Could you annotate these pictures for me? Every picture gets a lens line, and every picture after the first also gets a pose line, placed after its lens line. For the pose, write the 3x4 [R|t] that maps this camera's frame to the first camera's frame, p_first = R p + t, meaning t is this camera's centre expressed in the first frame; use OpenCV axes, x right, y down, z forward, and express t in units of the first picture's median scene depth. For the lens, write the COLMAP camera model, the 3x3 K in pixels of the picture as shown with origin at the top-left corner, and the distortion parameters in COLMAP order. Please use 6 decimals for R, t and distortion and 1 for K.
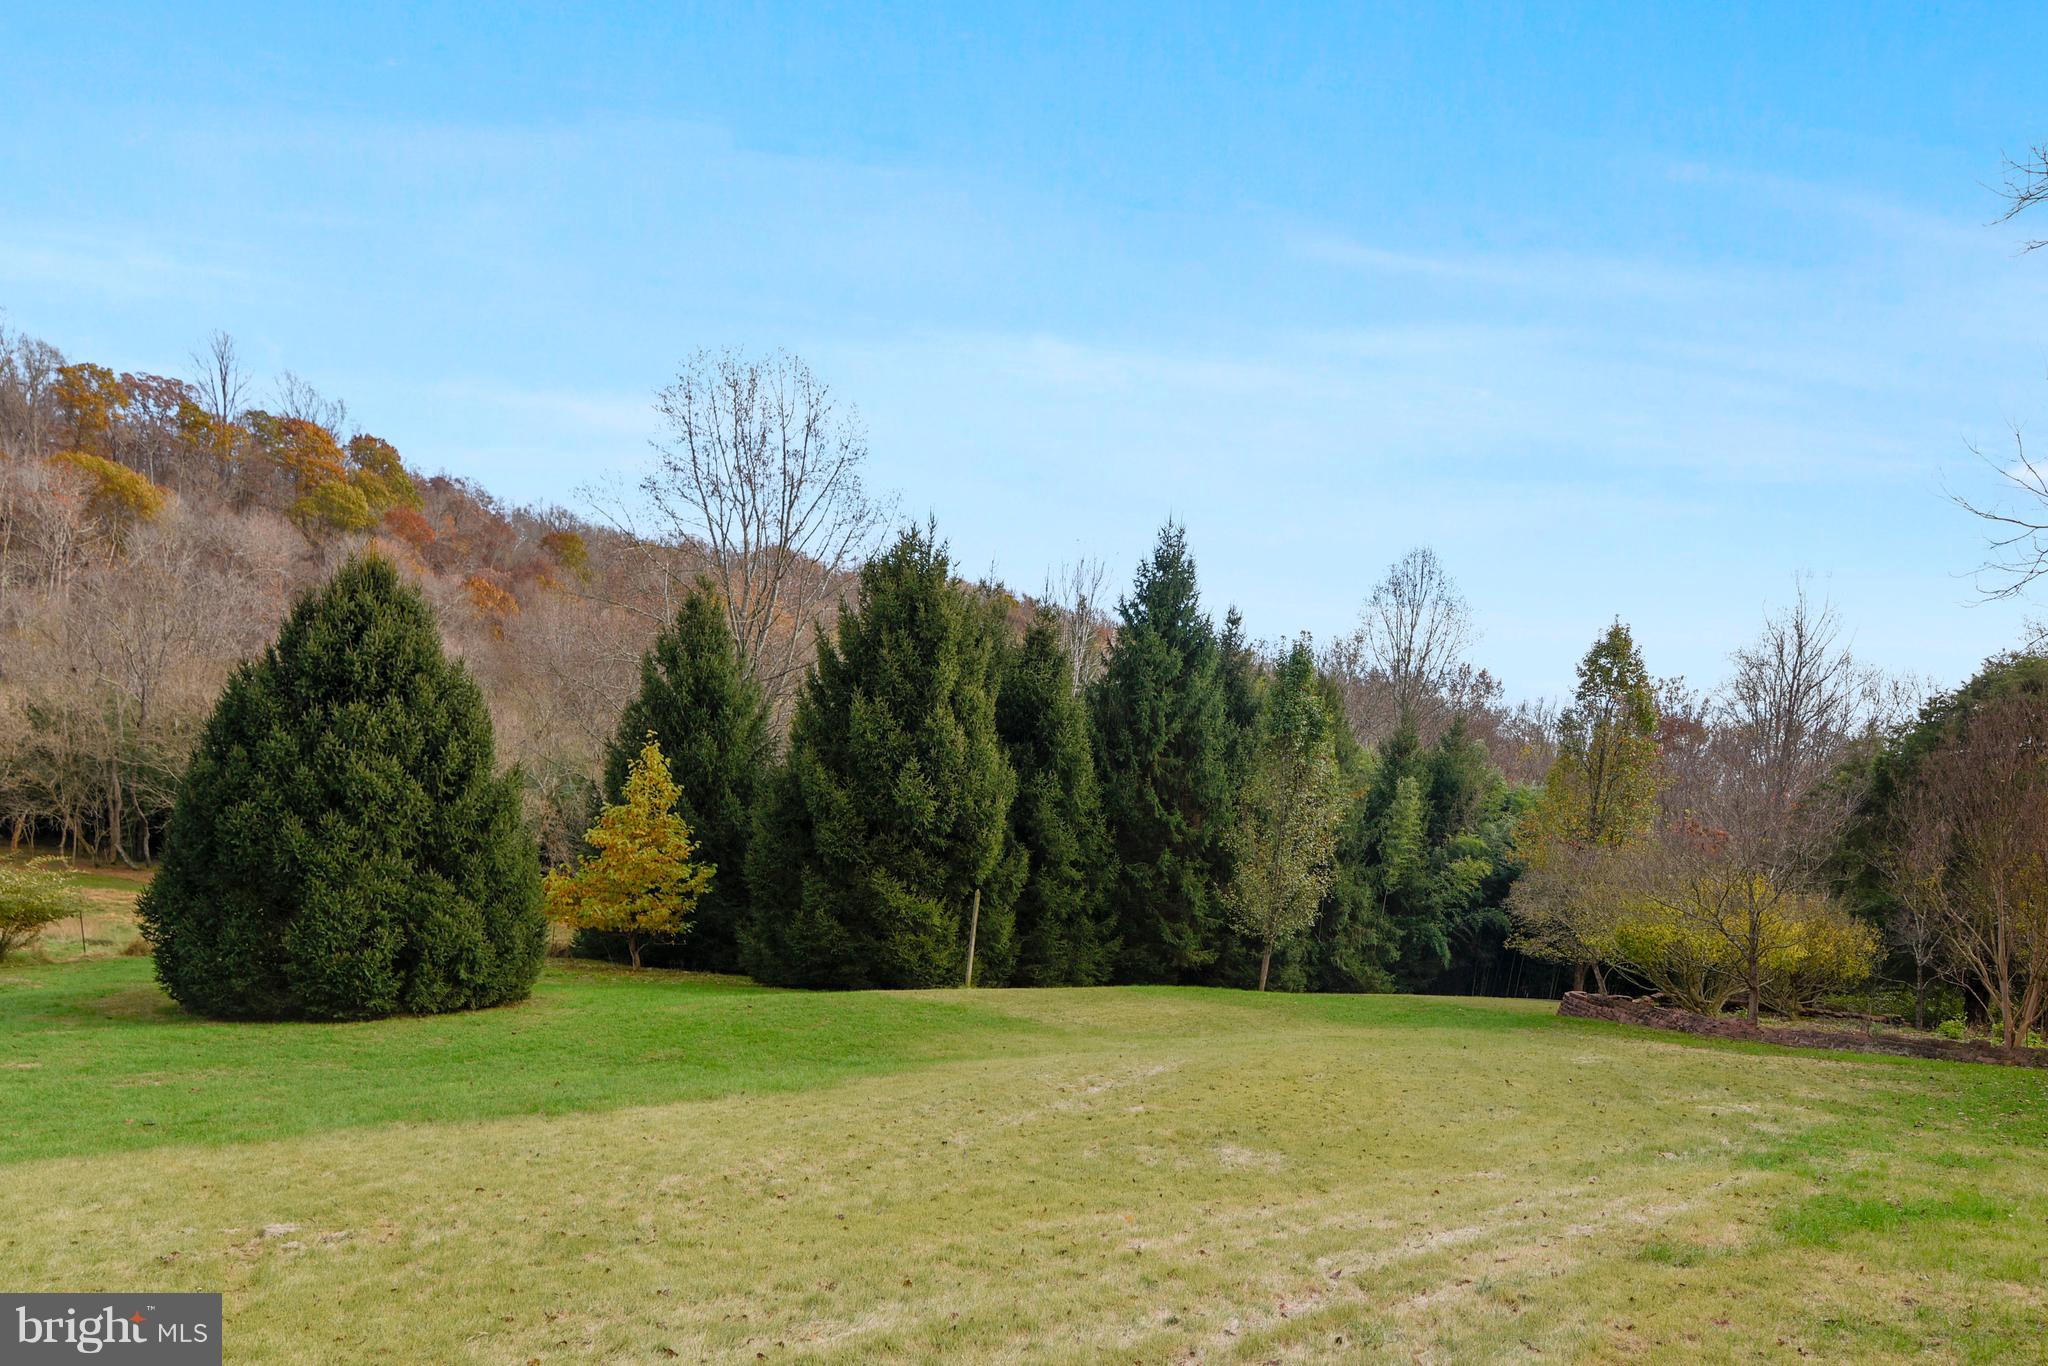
lens RADIAL K [[1228.3, 0, 1011.4], [0, 1228.3, 947.6], [0, 0, 1]] dist [-0.007141, -0.000808]
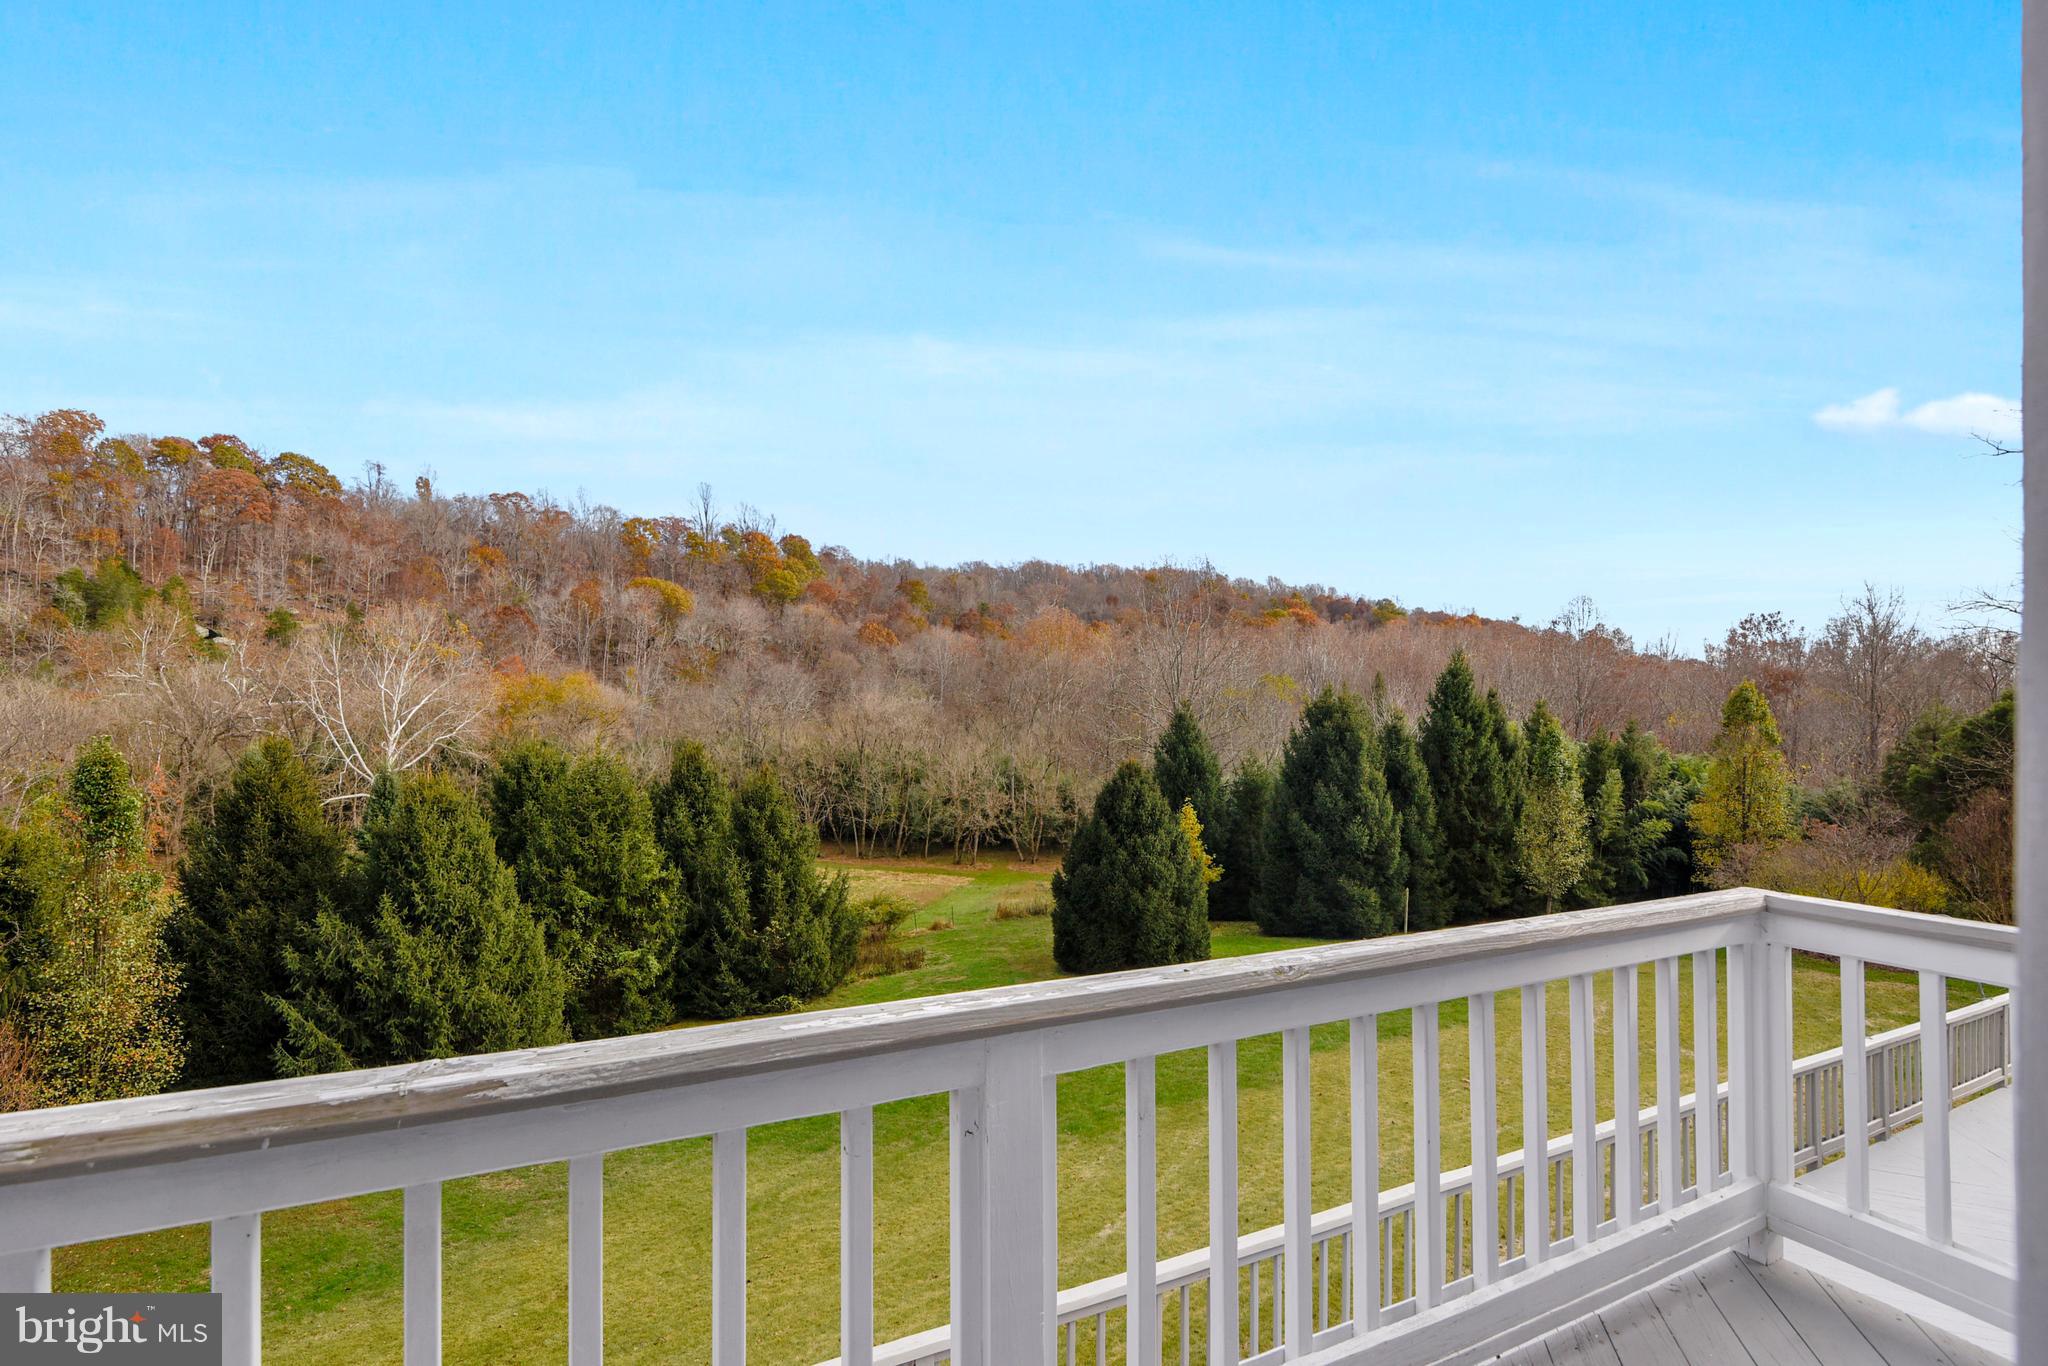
lens RADIAL K [[944.7, 0, 1029.2], [0, 944.7, 751.1], [0, 0, 1]] dist [-0.016675, 0.001002]
pose [[0.979511, -0.073616, -0.187454, -0.246381], [0.055340, 0.993352, -0.100937, -0.111615], [0.193638, 0.088496, 0.977074, -0.456971]]
